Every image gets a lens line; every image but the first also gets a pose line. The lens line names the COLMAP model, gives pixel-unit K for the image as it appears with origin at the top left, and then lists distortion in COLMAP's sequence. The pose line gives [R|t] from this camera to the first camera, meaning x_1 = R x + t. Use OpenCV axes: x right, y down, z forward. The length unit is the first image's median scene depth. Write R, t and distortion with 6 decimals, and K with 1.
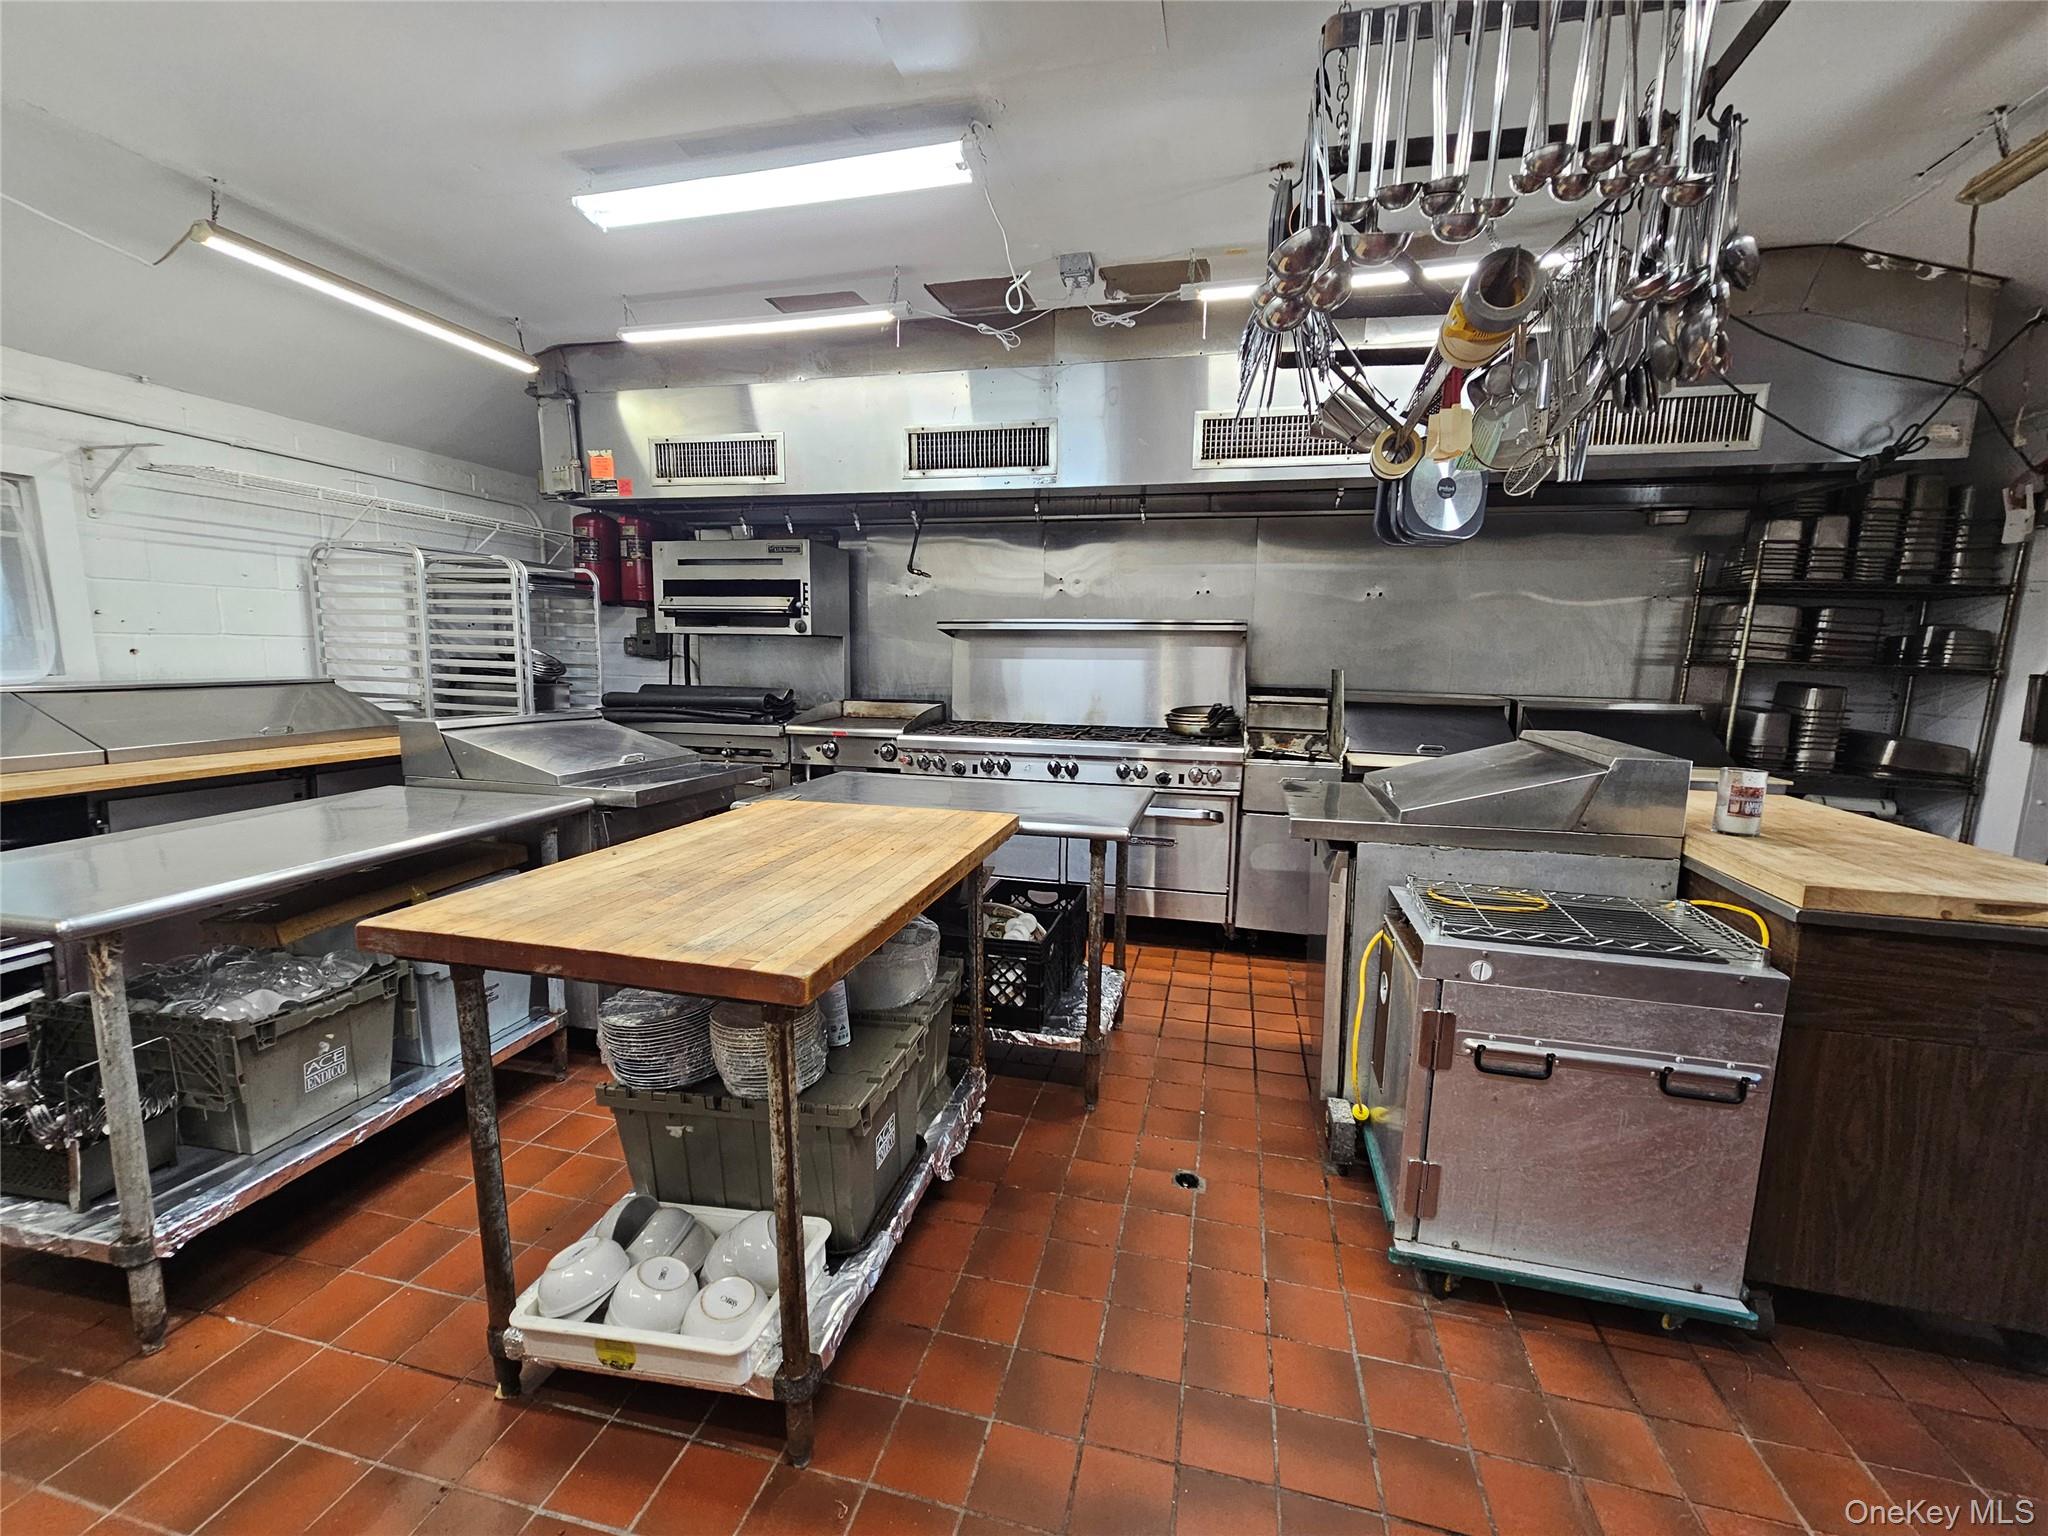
lens RADIAL K [[836.5, 0, 1031.7], [0, 836.5, 760.7], [0, 0, 1]] dist [0.003815, -0.002004]
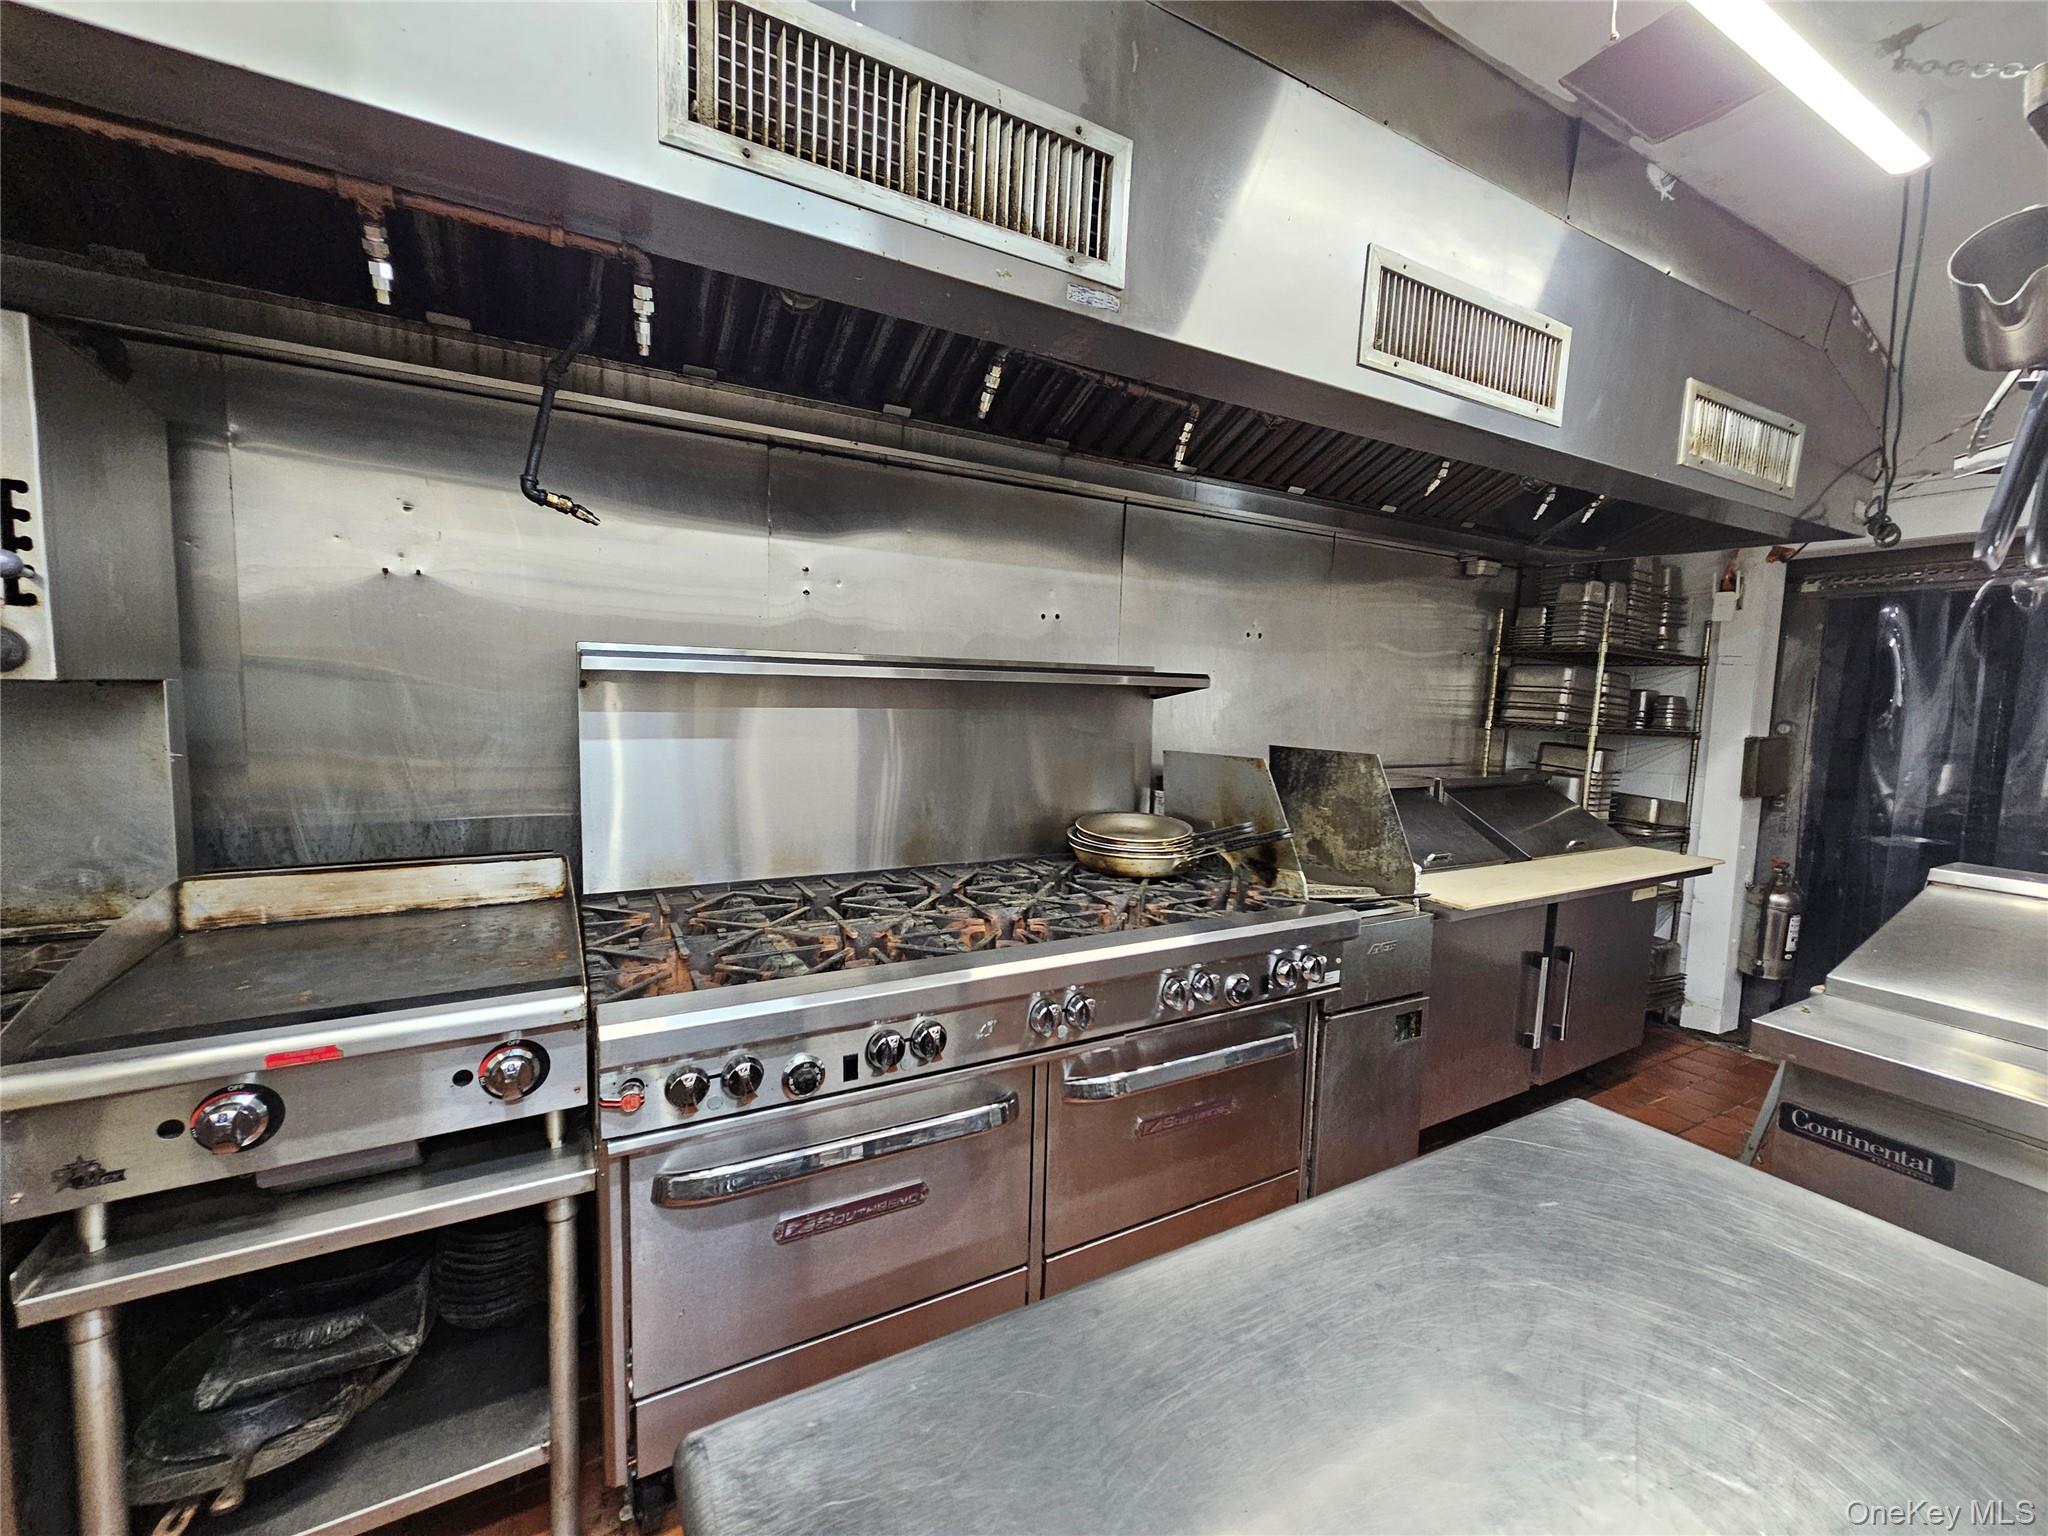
lens RADIAL K [[836.5, 0, 1025.2], [0, 836.5, 764.6], [0, 0, 1]] dist [0.003815, -0.002004]
pose [[0.736469, -0.053918, 0.674319, -0.264787], [0.075989, 0.997103, -0.003264, -0.120567], [-0.672190, 0.053645, 0.738433, 0.725004]]
